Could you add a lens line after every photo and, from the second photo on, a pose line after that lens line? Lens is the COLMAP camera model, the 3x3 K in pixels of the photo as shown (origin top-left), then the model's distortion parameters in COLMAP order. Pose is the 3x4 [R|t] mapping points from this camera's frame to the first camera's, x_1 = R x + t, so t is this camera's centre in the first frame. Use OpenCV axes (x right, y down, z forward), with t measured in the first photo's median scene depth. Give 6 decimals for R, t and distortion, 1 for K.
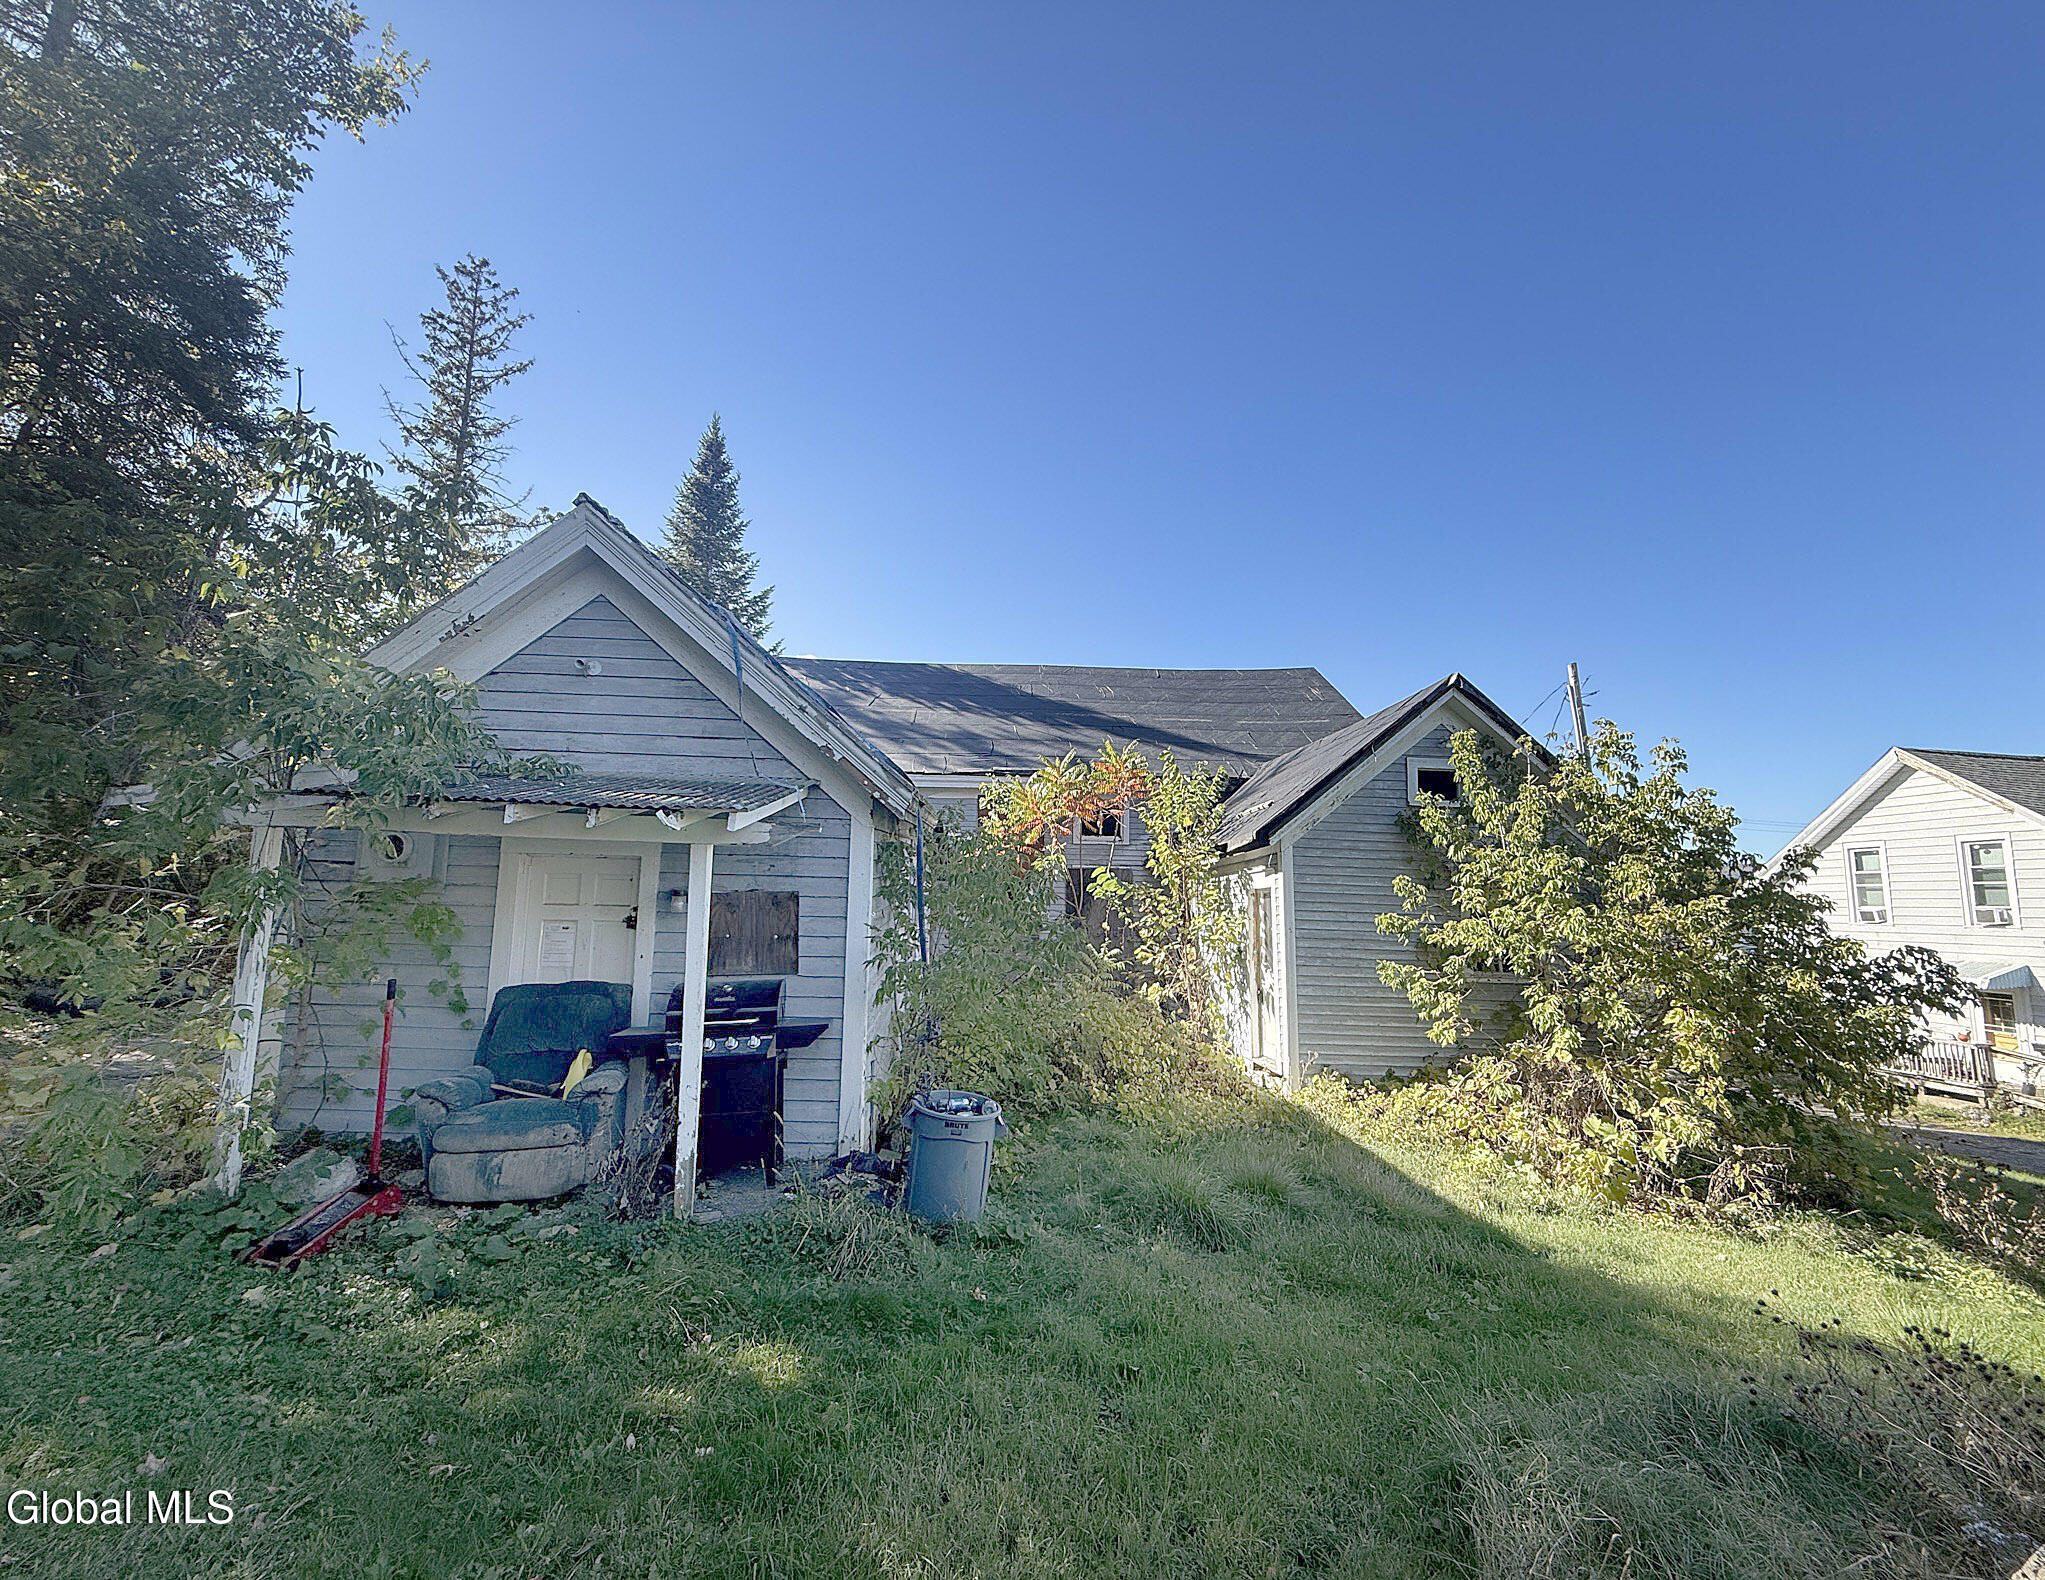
lens RADIAL K [[806.6, 0, 1022.5], [0, 806.6, 790.0], [0, 0, 1]] dist [-0.001464, -0.000165]
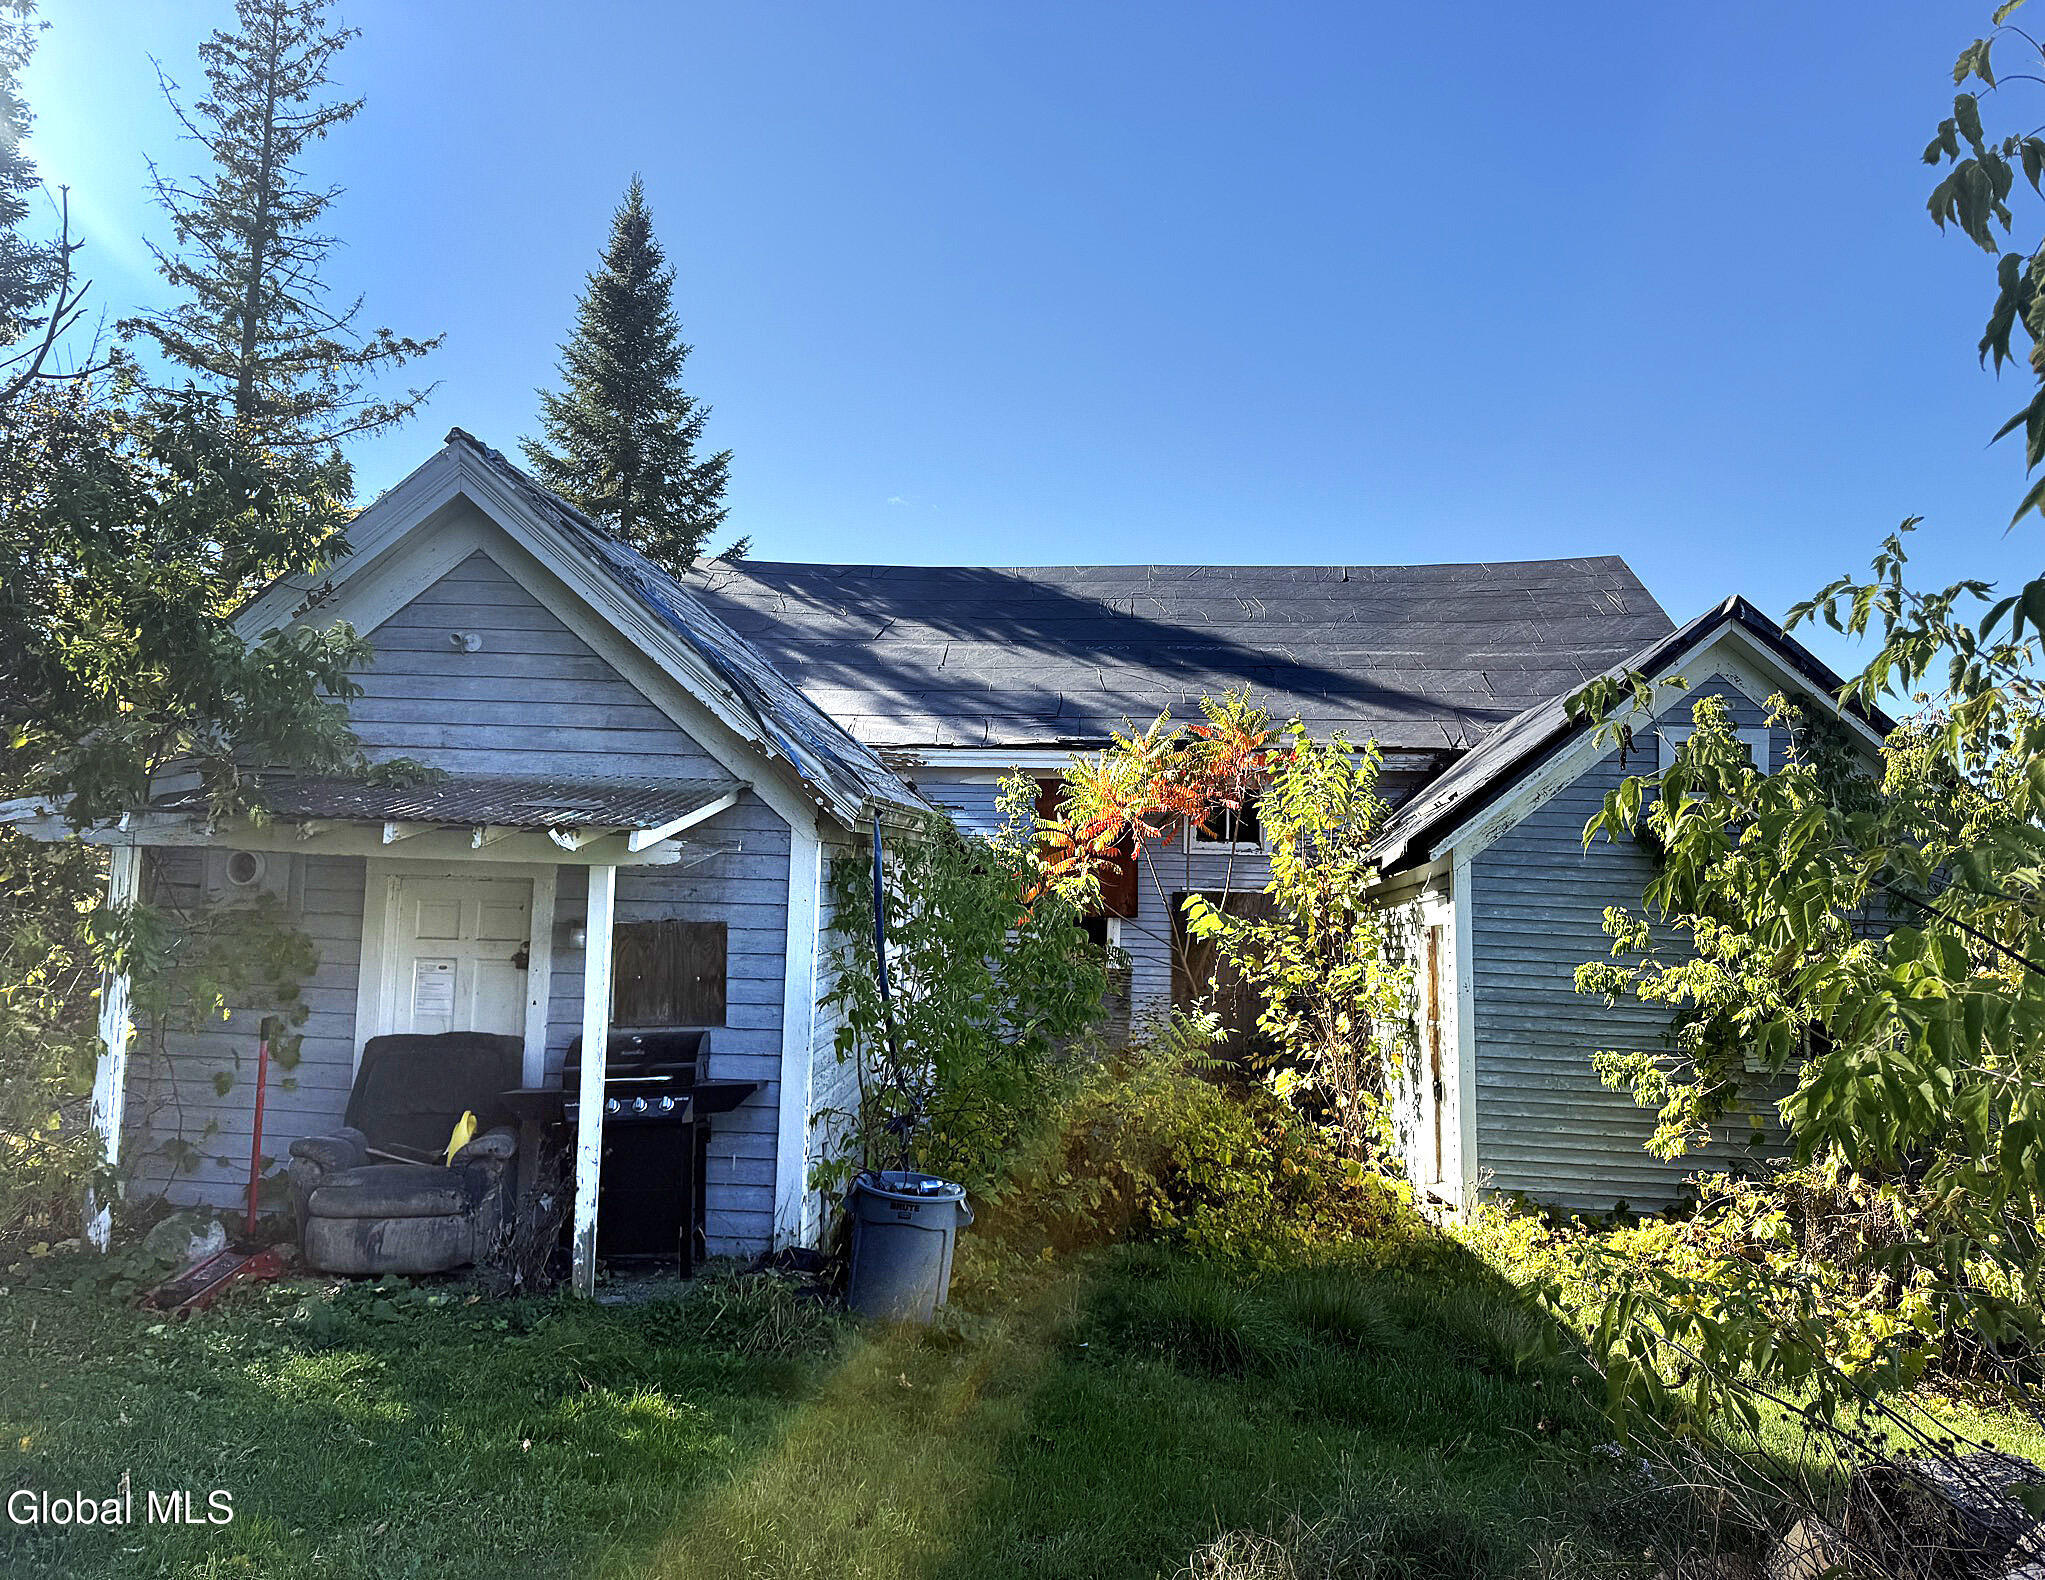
lens RADIAL K [[1447.9, 0, 1028.2], [0, 1447.9, 782.3], [0, 0, 1]] dist [0.100111, -0.135628]
pose [[0.992949, -0.004719, -0.118449, 0.181548], [0.007426, 0.999721, 0.022427, -0.040698], [0.118310, -0.023149, 0.992707, -0.370296]]
